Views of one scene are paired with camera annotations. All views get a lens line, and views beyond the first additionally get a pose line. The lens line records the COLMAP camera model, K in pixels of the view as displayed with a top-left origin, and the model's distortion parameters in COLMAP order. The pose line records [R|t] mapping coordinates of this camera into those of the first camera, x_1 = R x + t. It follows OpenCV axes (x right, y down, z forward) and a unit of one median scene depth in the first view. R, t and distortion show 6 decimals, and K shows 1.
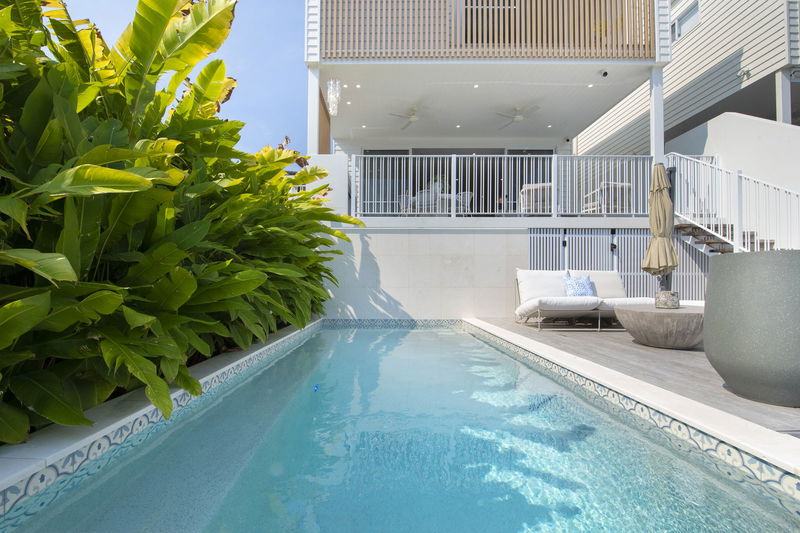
lens RADIAL K [[346.7, 0, 398.9], [0, 346.7, 284.1], [0, 0, 1]] dist [-0.001419, -0.000257]
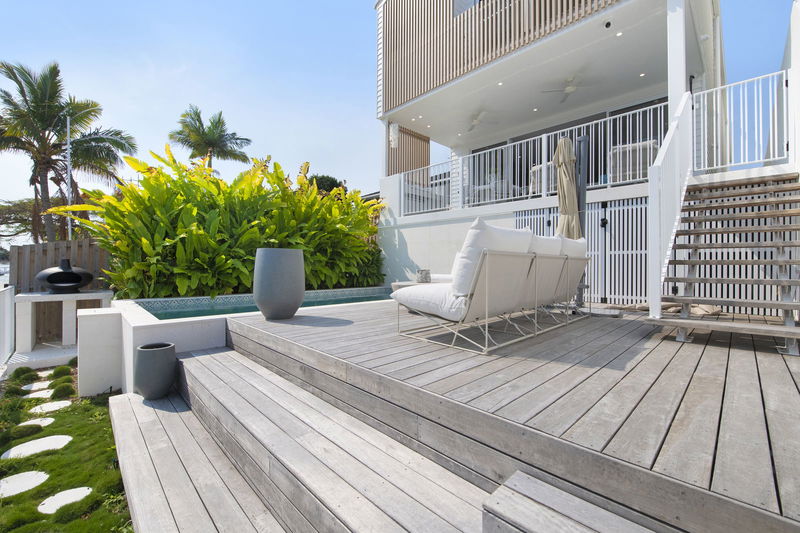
lens RADIAL K [[335.9, 0, 400.0], [0, 335.9, 266.5], [0, 0, 1]] dist [0.000492, 0.000114]
pose [[0.707358, 0.005584, -0.706833, 0.780365], [0.003711, 0.999926, 0.011613, -0.005455], [0.706846, -0.010837, 0.707285, 0.017050]]
